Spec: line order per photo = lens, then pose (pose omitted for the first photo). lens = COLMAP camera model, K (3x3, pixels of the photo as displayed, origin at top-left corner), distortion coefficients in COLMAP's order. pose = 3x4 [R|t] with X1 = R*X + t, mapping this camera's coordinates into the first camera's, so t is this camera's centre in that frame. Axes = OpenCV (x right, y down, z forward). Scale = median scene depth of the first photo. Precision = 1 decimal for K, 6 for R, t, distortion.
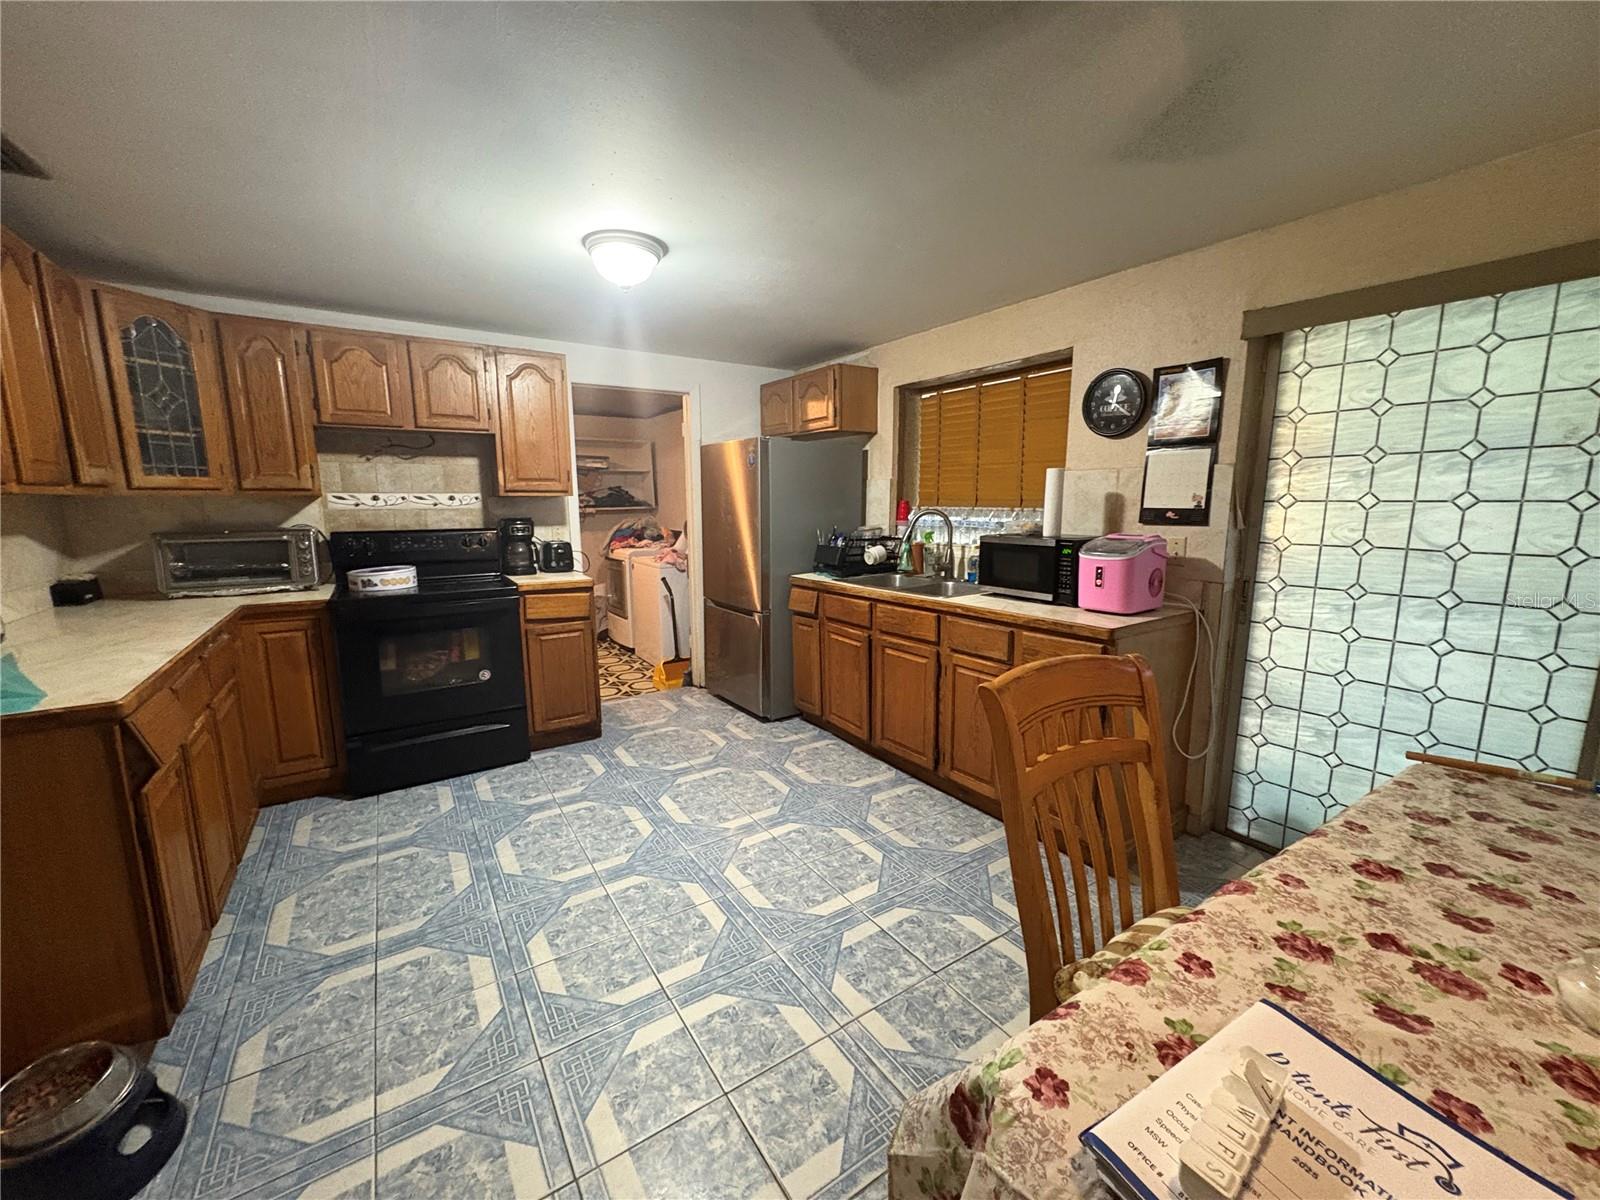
lens RADIAL K [[636.1, 0, 800.0], [0, 636.1, 602.8], [0, 0, 1]] dist [0.000895, -0.000015]
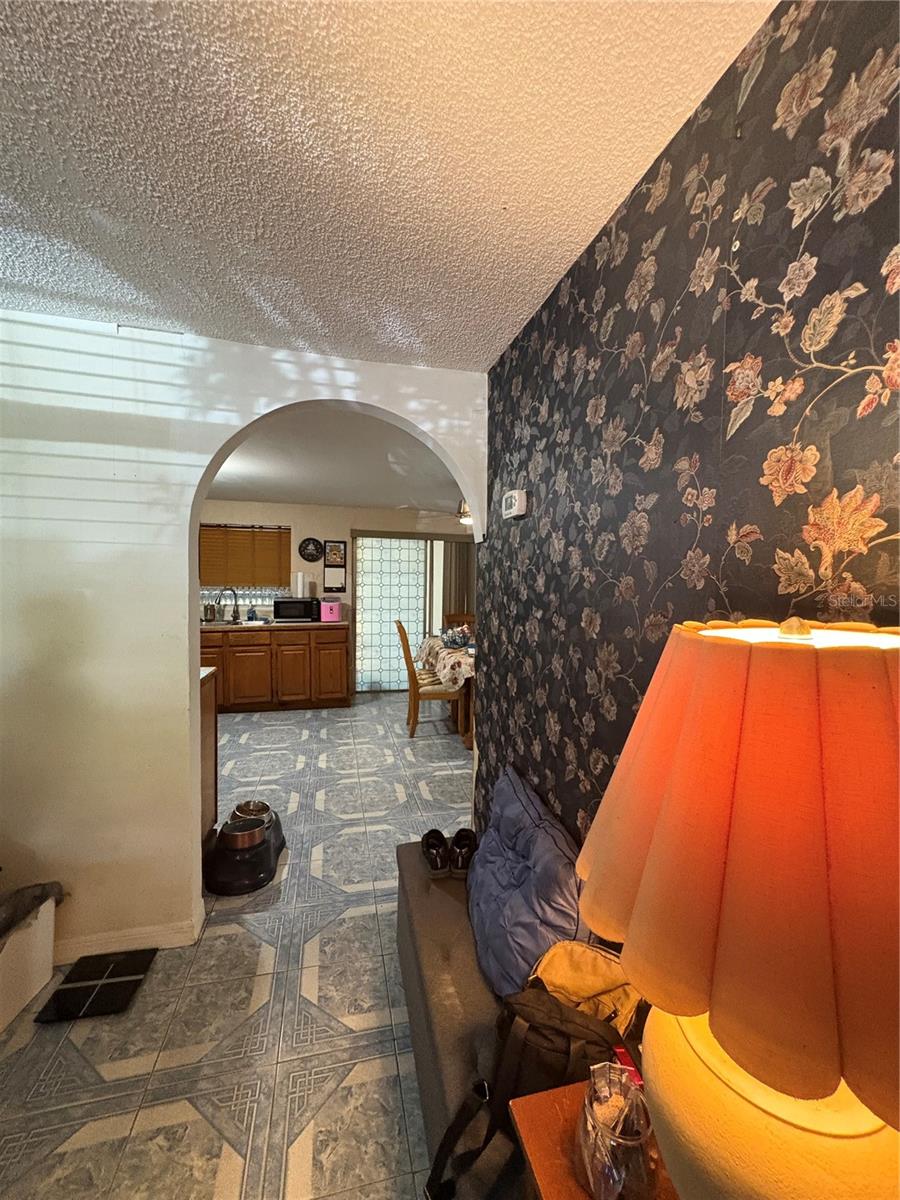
lens RADIAL K [[477.1, 0, 450.0], [0, 477.1, 600.0], [0, 0, 1]] dist [0.000895, -0.000015]
pose [[0.335778, -0.027291, 0.941546, -1.359733], [0.138843, 0.990096, -0.020817, 0.034335], [-0.931652, 0.137717, 0.336241, -0.256227]]
